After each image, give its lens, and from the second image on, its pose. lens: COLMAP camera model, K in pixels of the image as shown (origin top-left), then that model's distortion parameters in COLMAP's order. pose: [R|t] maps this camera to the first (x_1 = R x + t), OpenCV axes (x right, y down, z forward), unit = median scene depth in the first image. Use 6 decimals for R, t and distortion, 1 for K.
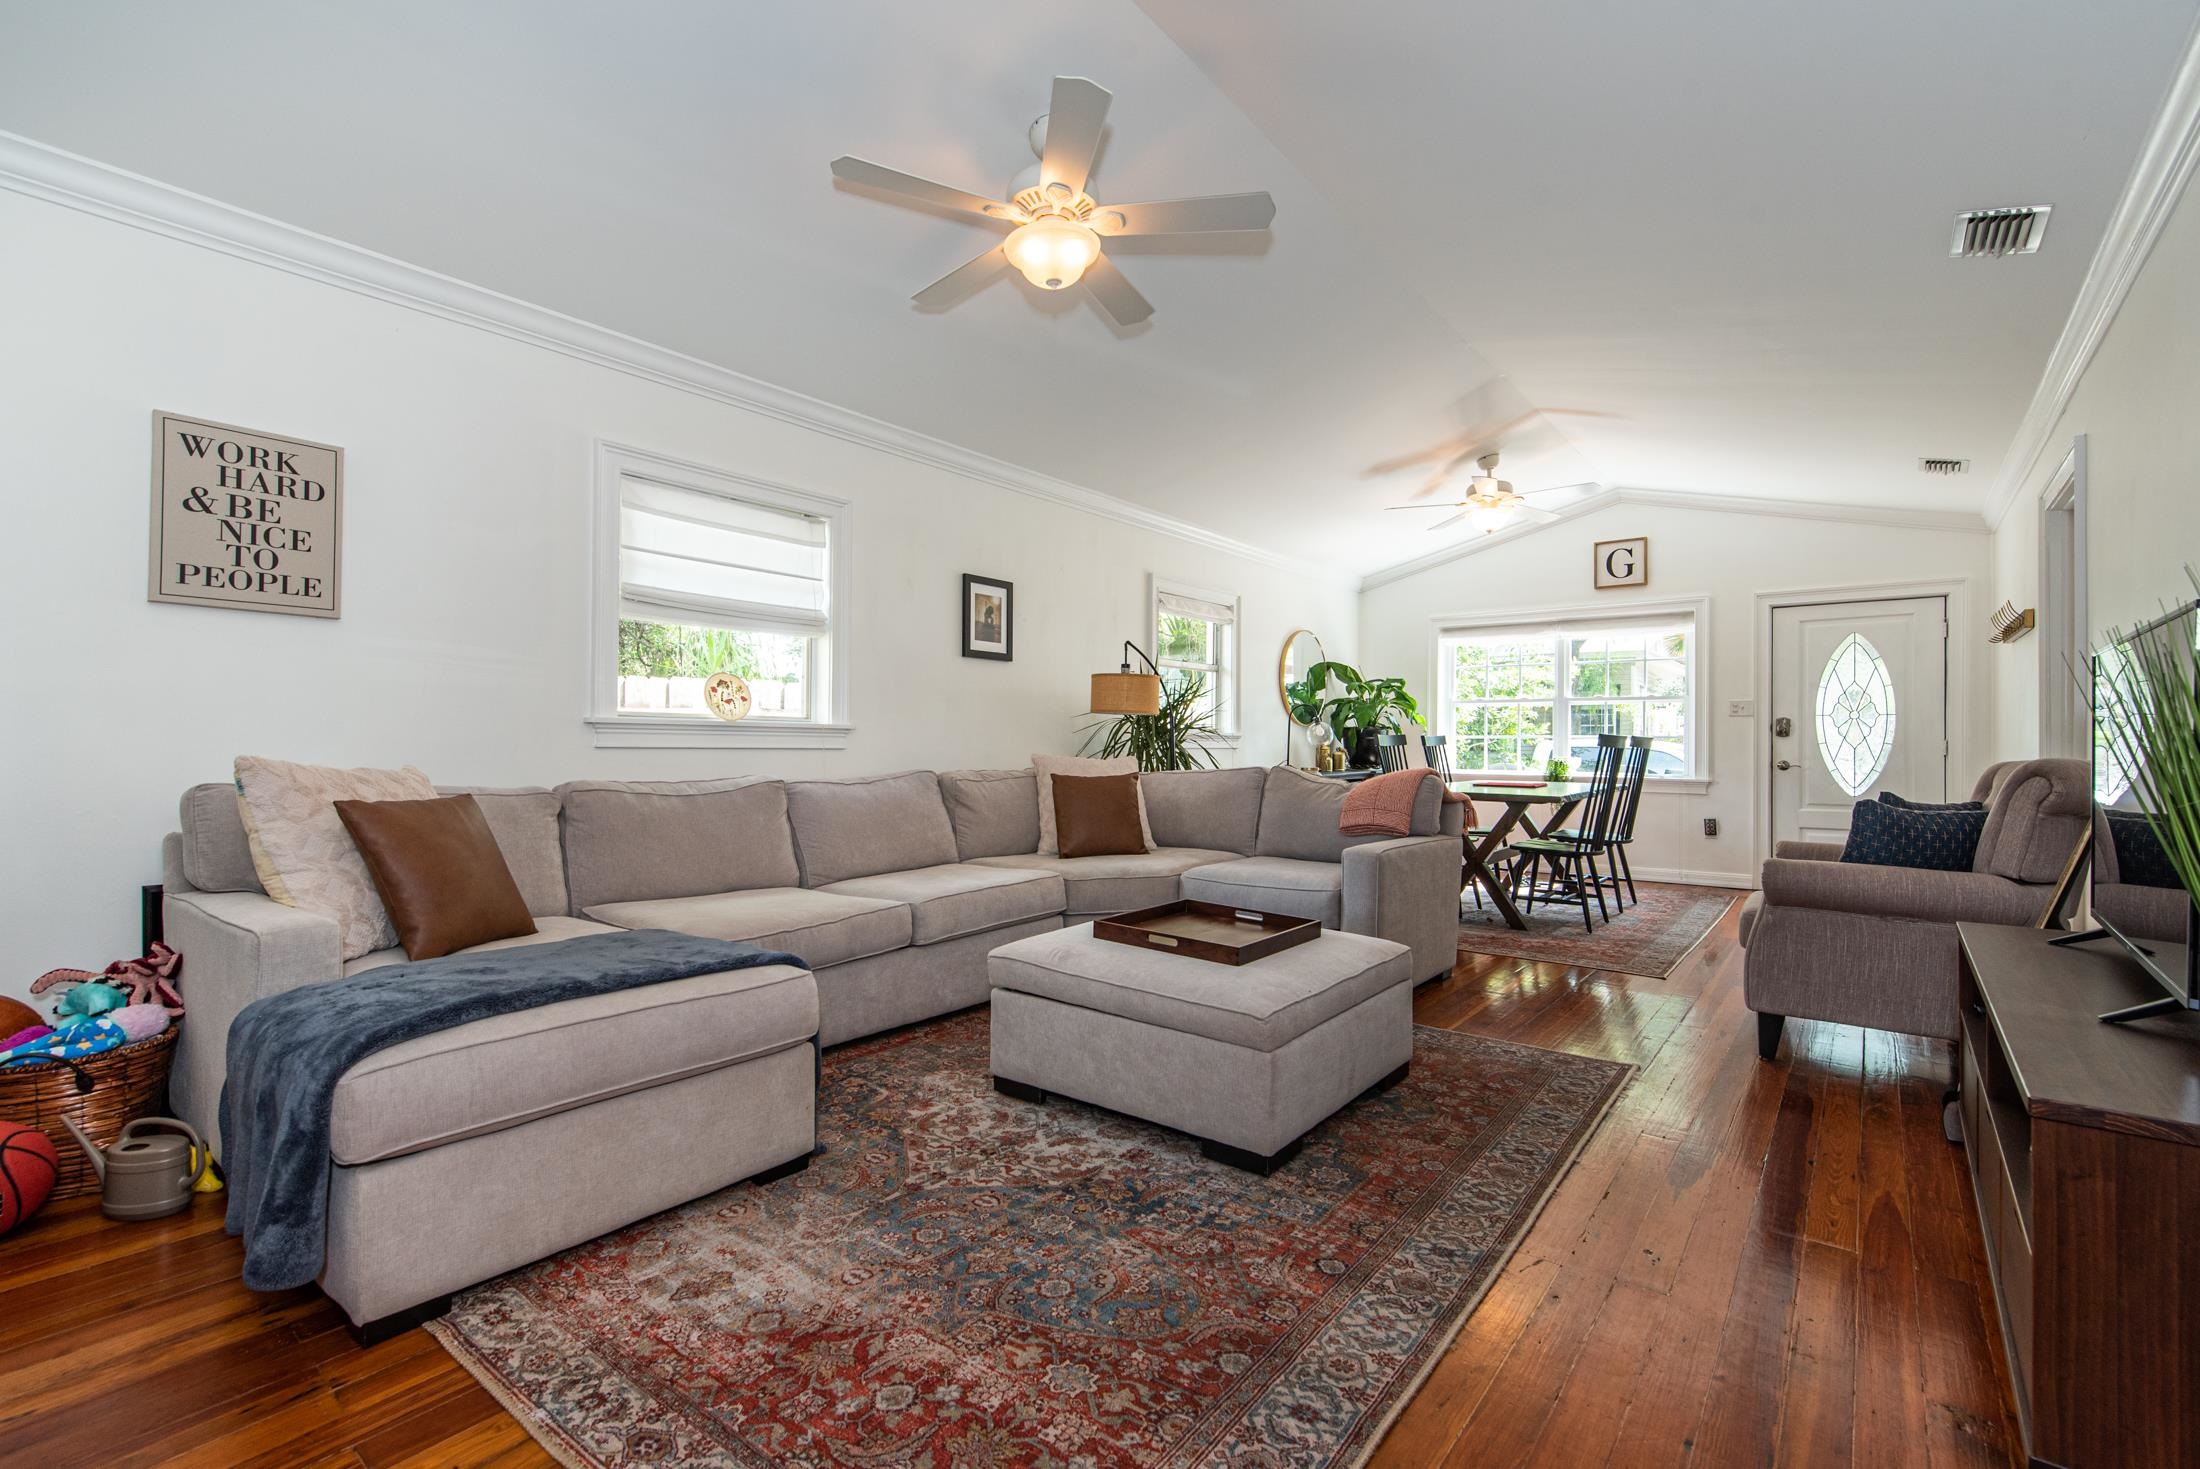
lens RADIAL K [[972.6, 0, 1092.4], [0, 972.6, 731.6], [0, 0, 1]] dist [0.001359, 0.000009]
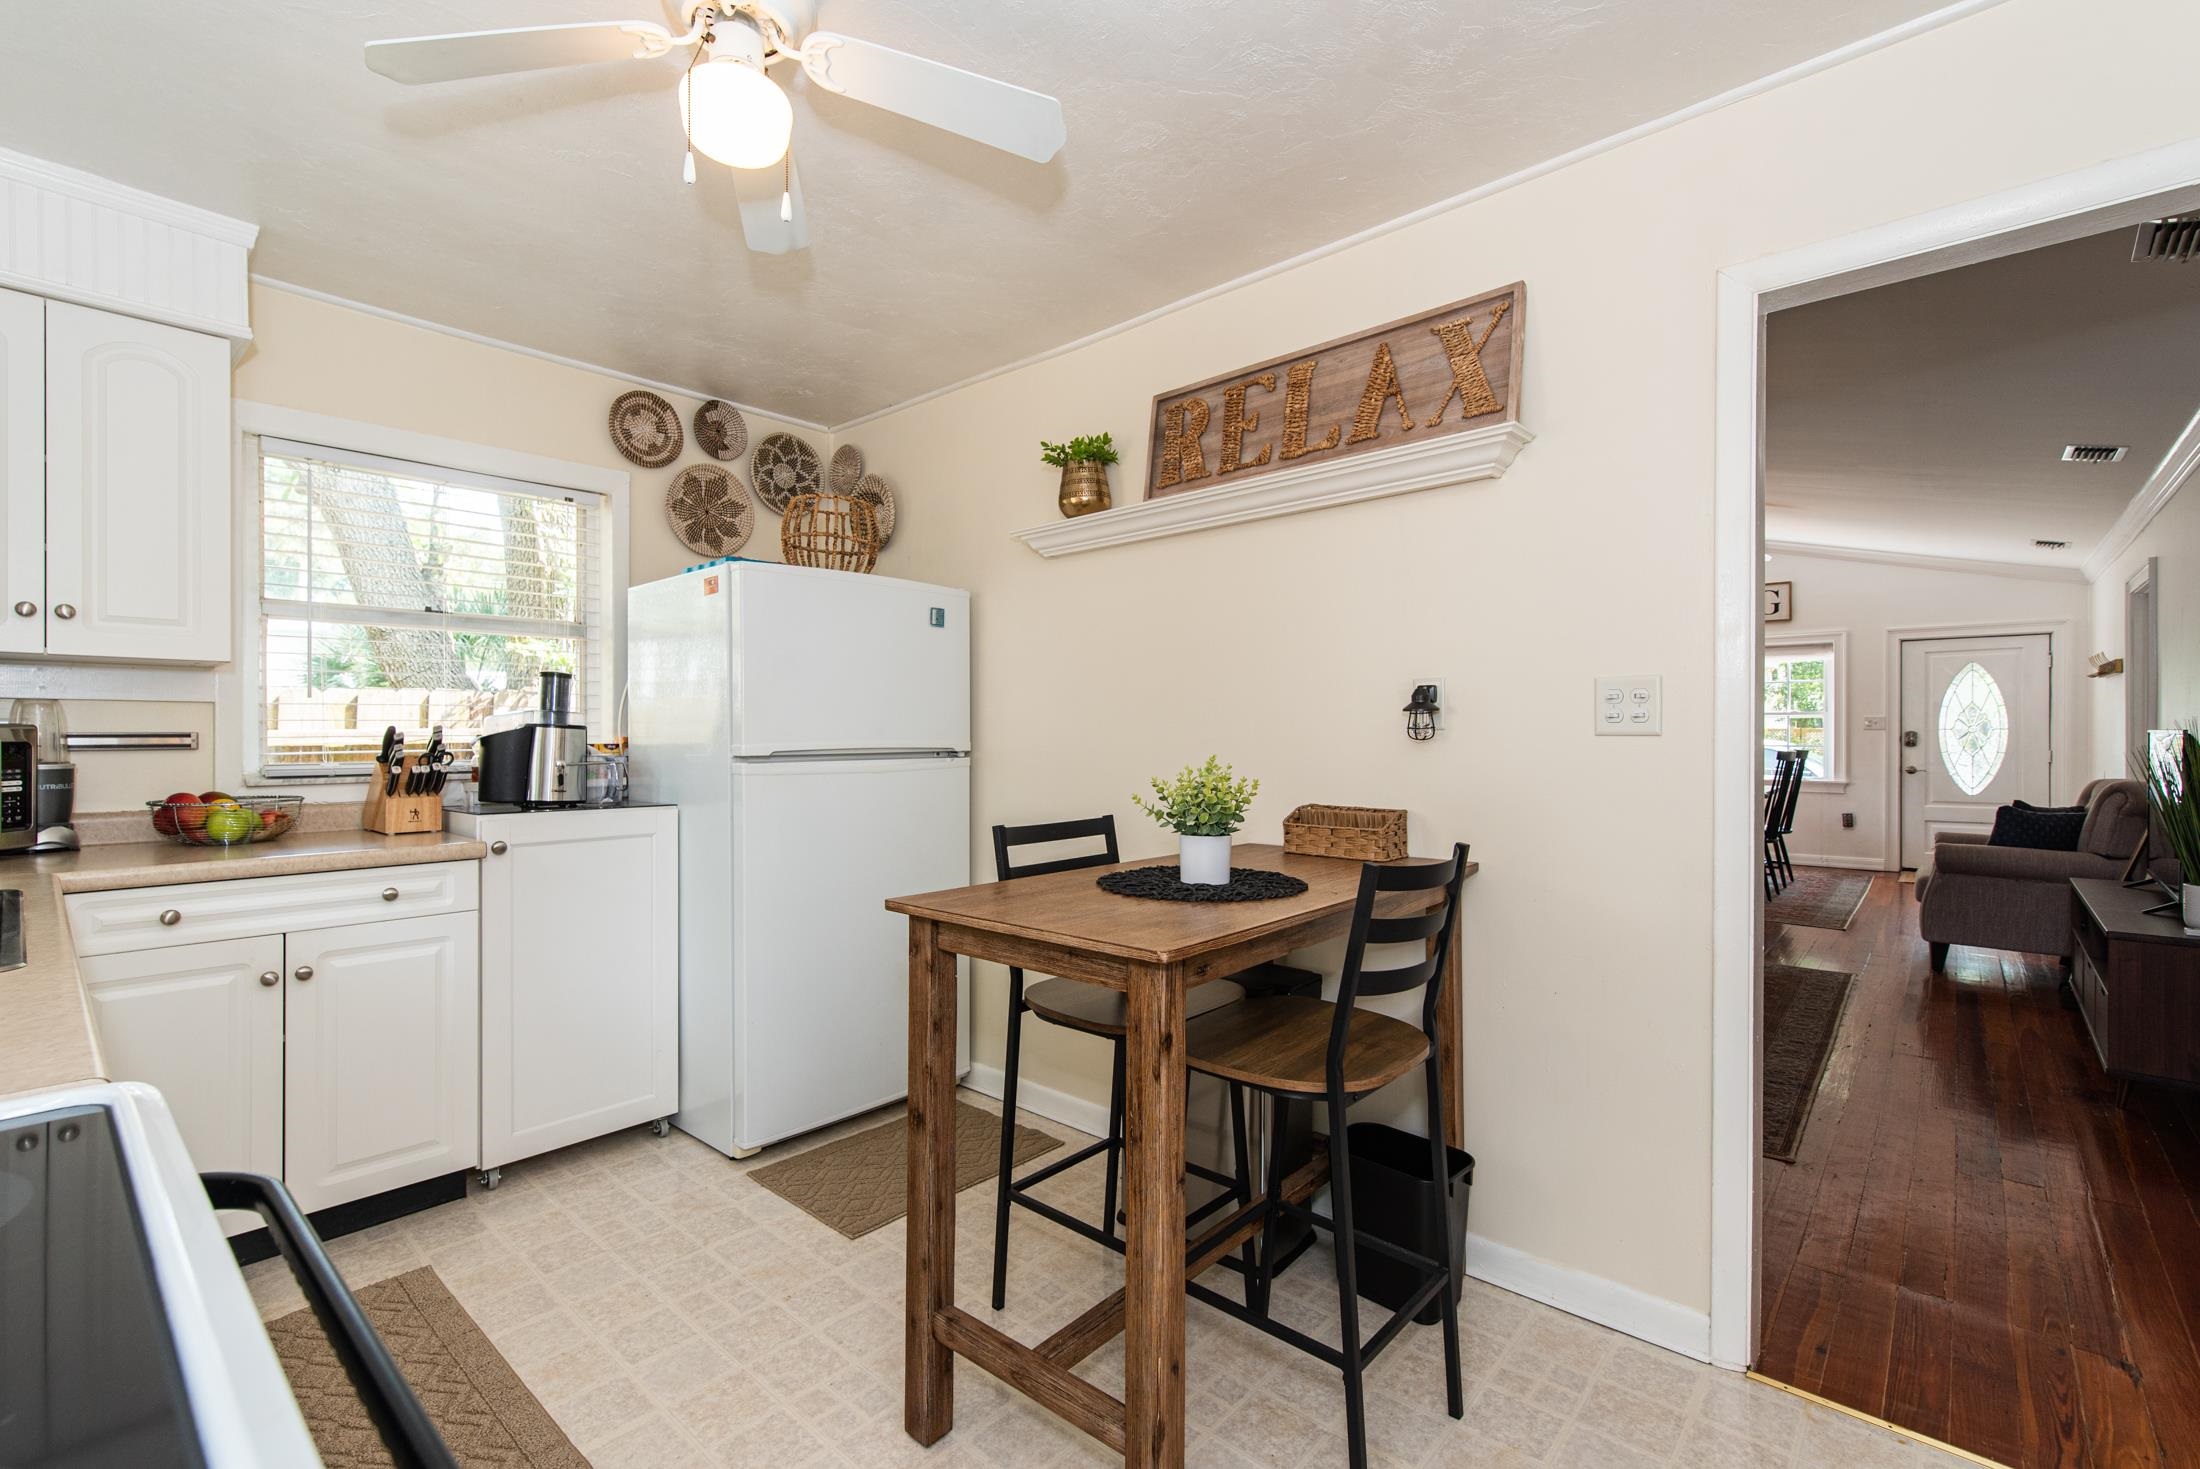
lens RADIAL K [[973.3, 0, 1101.6], [0, 973.3, 734.0], [0, 0, 1]] dist [0.001449, 0.000350]
pose [[0.998963, -0.007181, -0.044969, -0.442570], [0.007660, 0.999916, 0.010499, -0.054604], [0.044890, -0.010833, 0.998933, -0.474796]]
